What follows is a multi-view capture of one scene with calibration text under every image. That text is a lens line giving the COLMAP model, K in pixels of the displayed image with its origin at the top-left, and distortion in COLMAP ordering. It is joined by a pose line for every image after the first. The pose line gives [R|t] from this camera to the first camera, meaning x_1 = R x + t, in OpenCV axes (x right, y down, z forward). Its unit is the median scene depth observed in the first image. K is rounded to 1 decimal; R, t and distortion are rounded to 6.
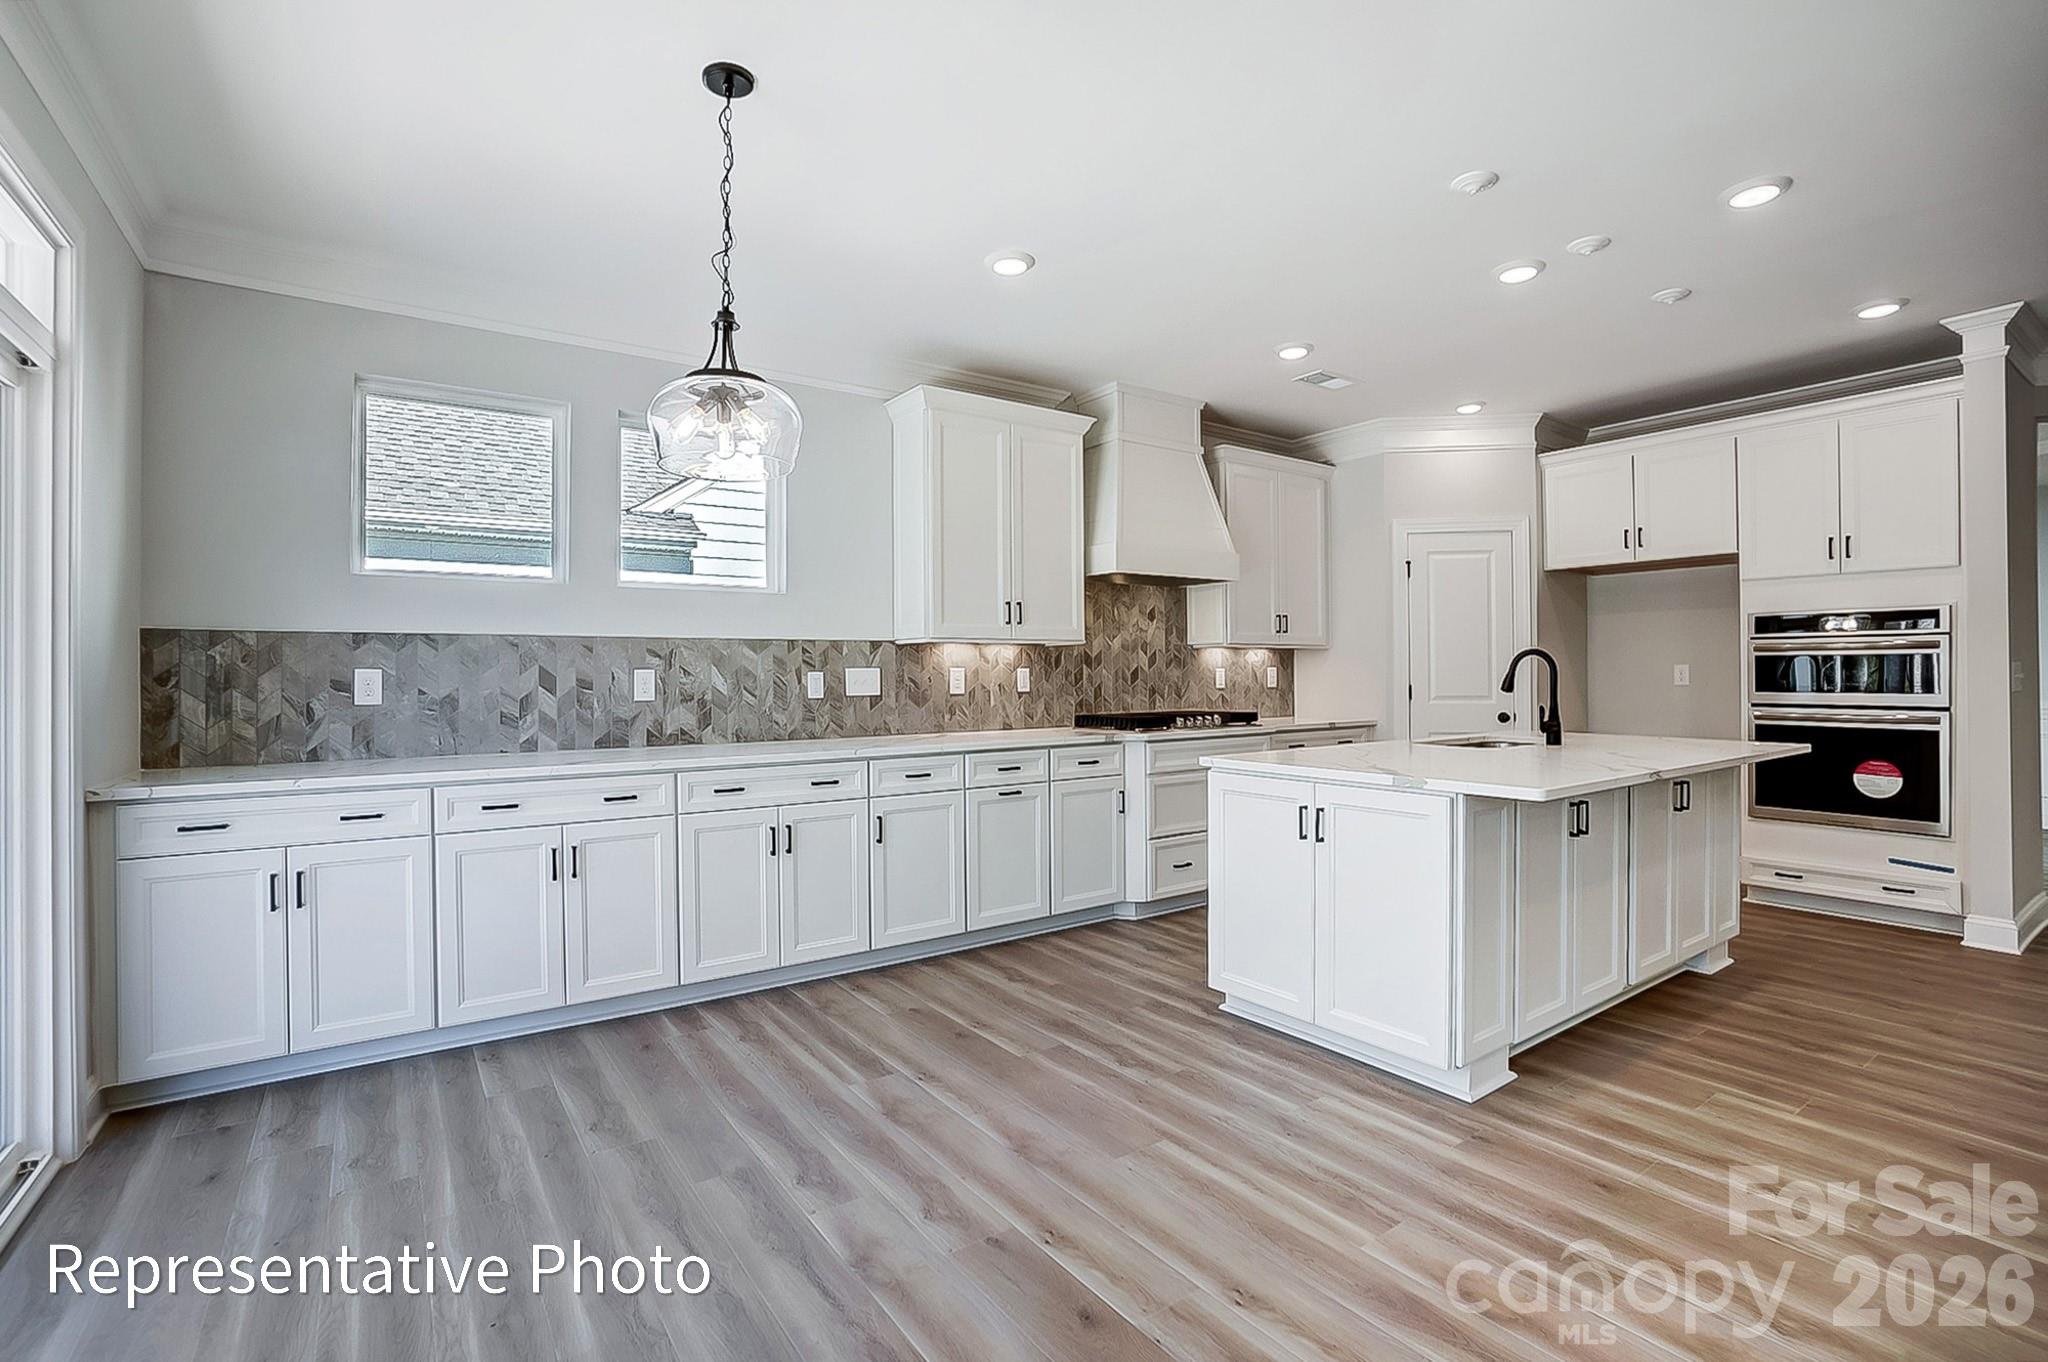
lens RADIAL K [[921.9, 0, 1007.5], [0, 921.9, 665.8], [0, 0, 1]] dist [-0.052973, 0.013173]
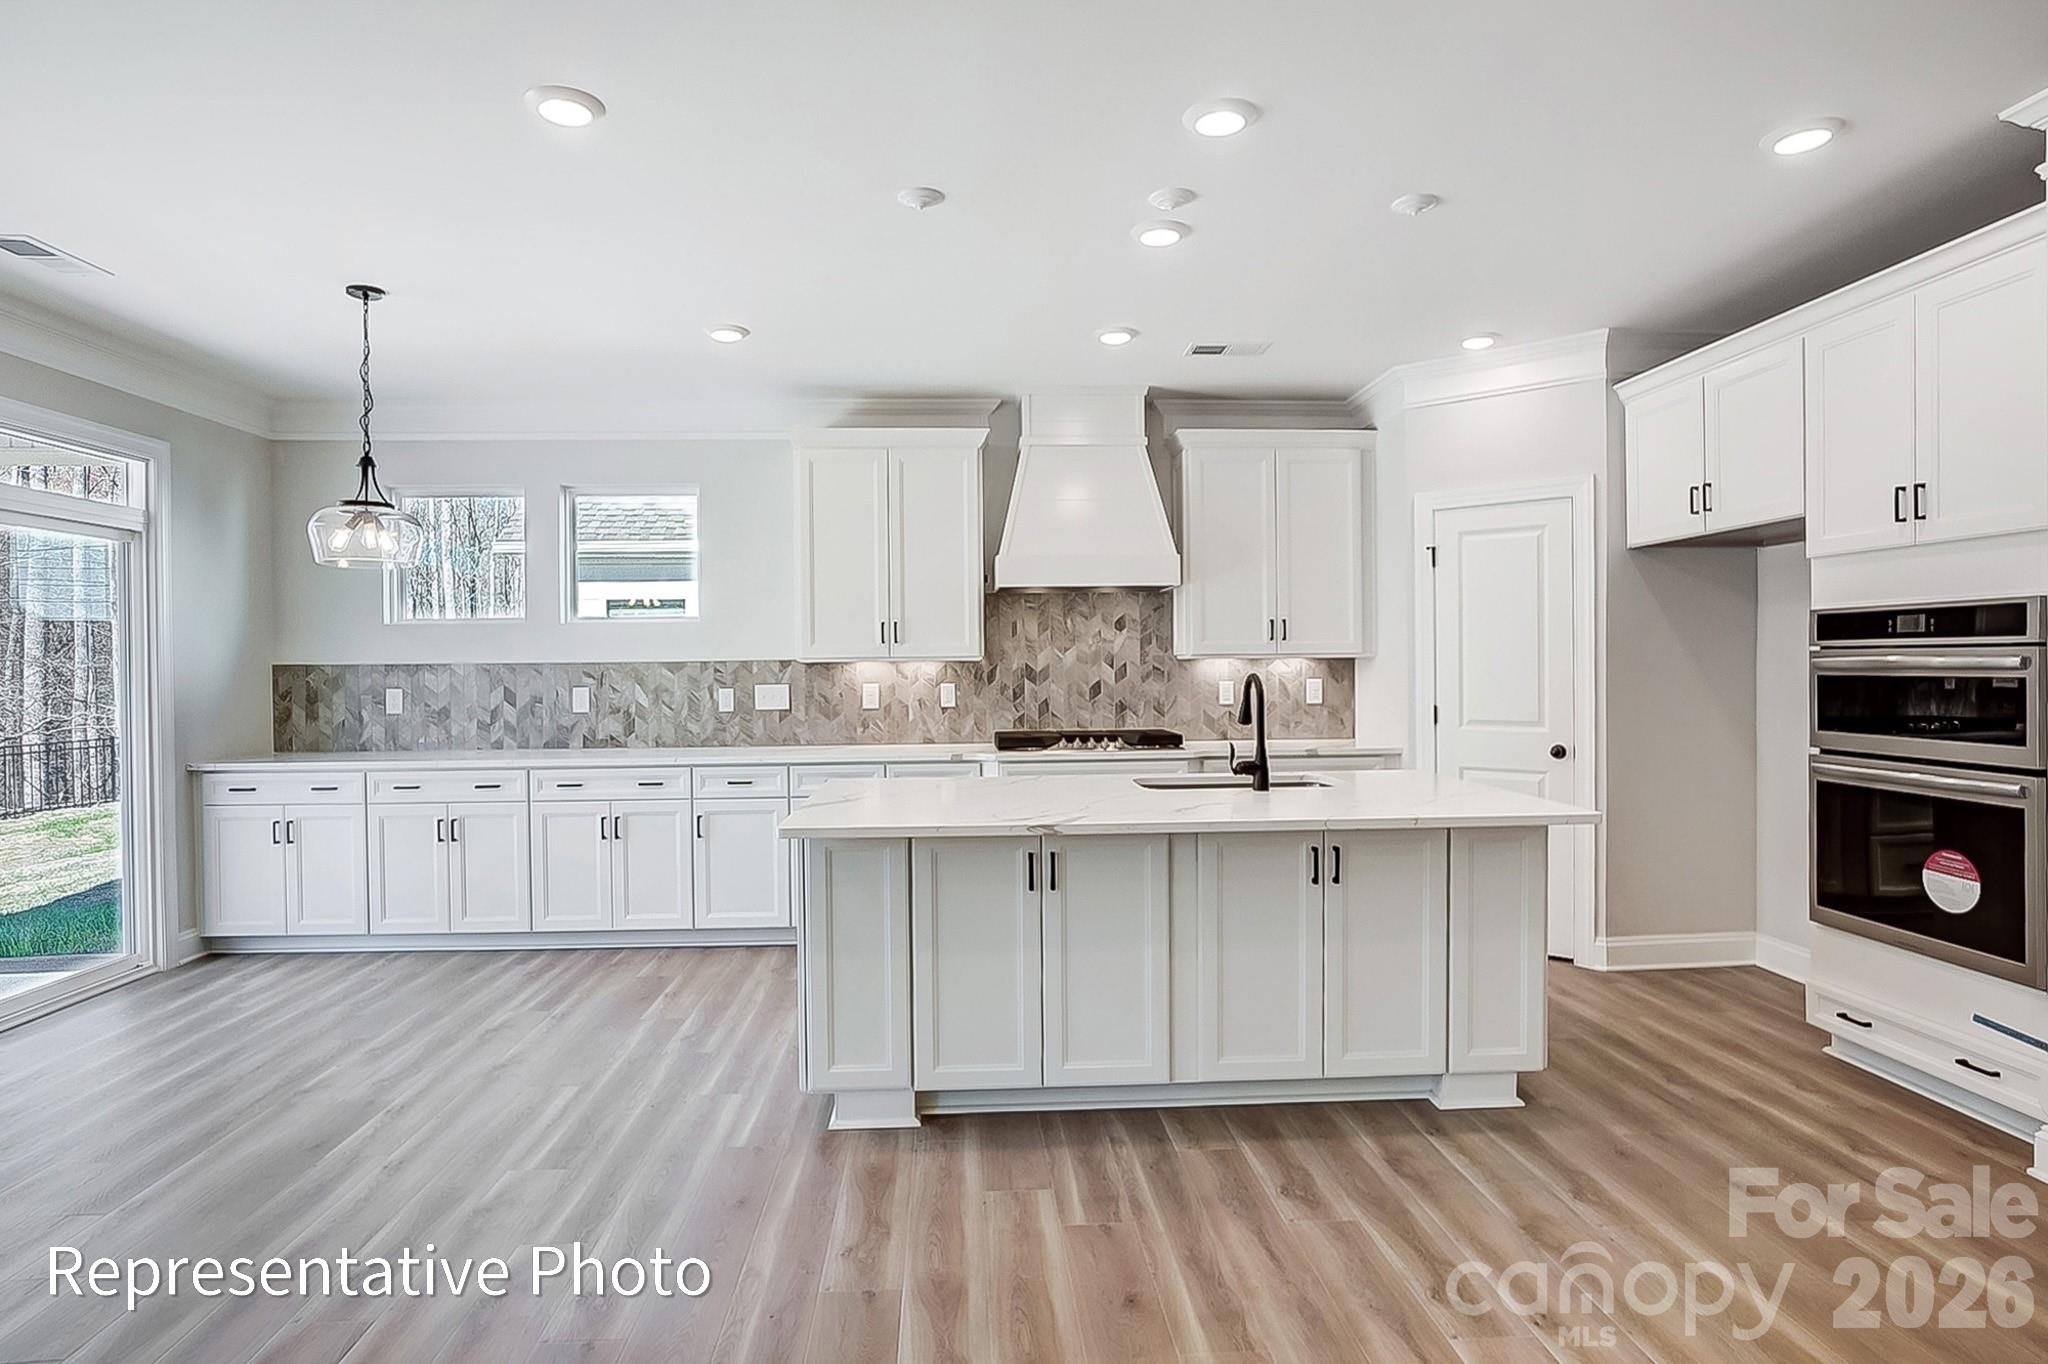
lens RADIAL K [[1062.8, 0, 1002.1], [0, 1062.8, 673.7], [0, 0, 1]] dist [-0.035907, 0.012915]
pose [[0.852530, 0.002024, -0.522674, 0.769127], [0.008528, 0.999806, 0.017782, -0.032281], [0.522608, -0.019617, 0.852347, 0.049115]]
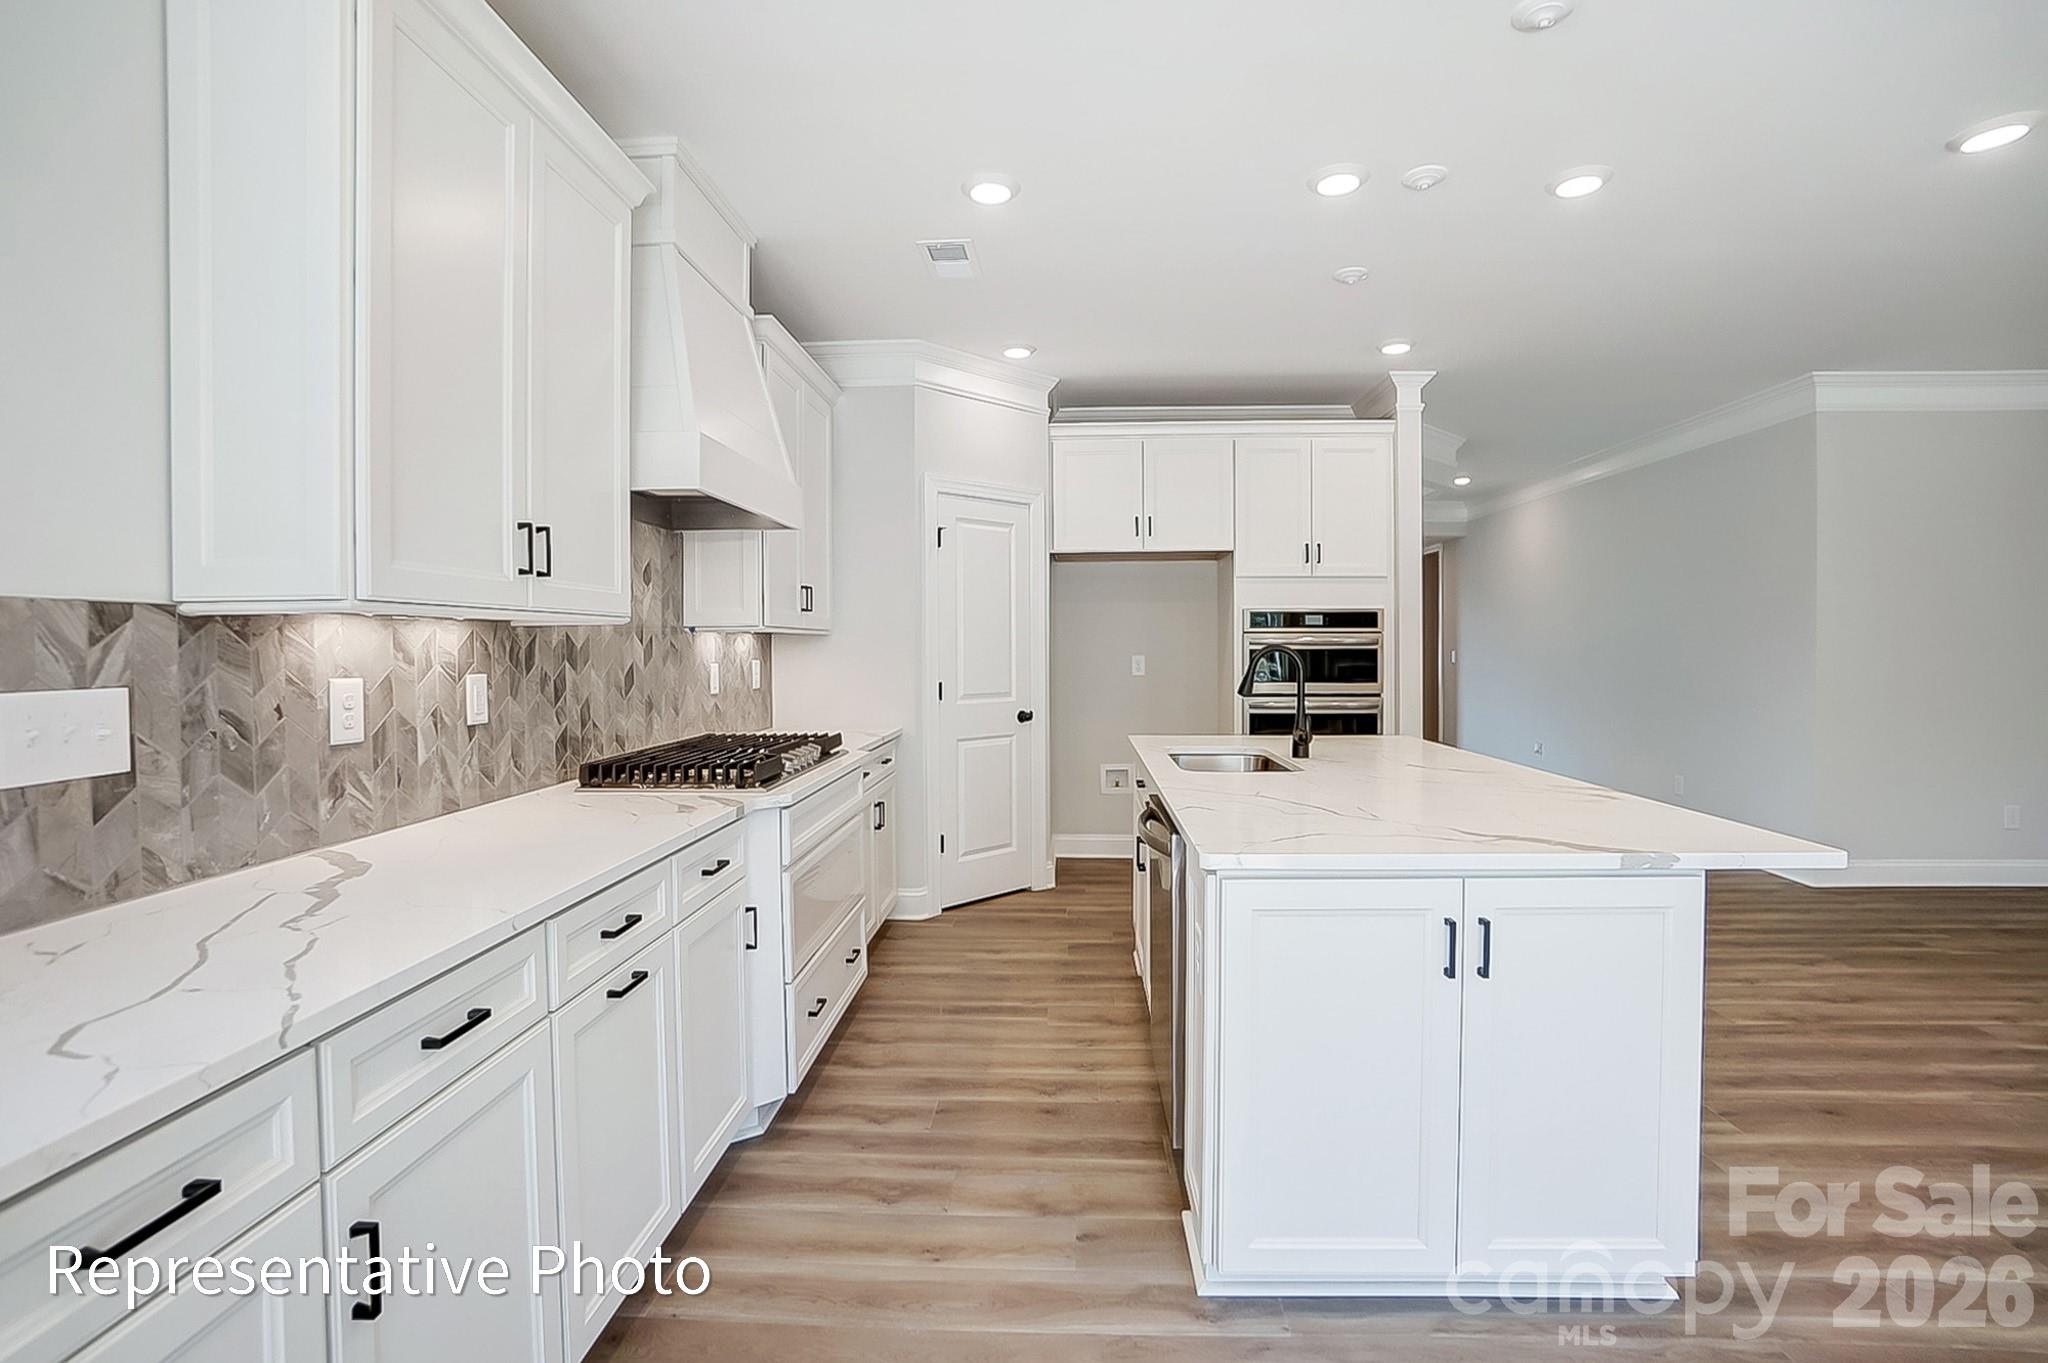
lens RADIAL K [[921.9, 0, 1027.0], [0, 921.9, 661.1], [0, 0, 1]] dist [-0.052973, 0.013173]
pose [[0.603989, -0.009398, 0.796937, -0.200817], [-0.004790, 0.999870, 0.015421, -0.013295], [-0.796978, -0.013132, 0.603865, 0.582419]]
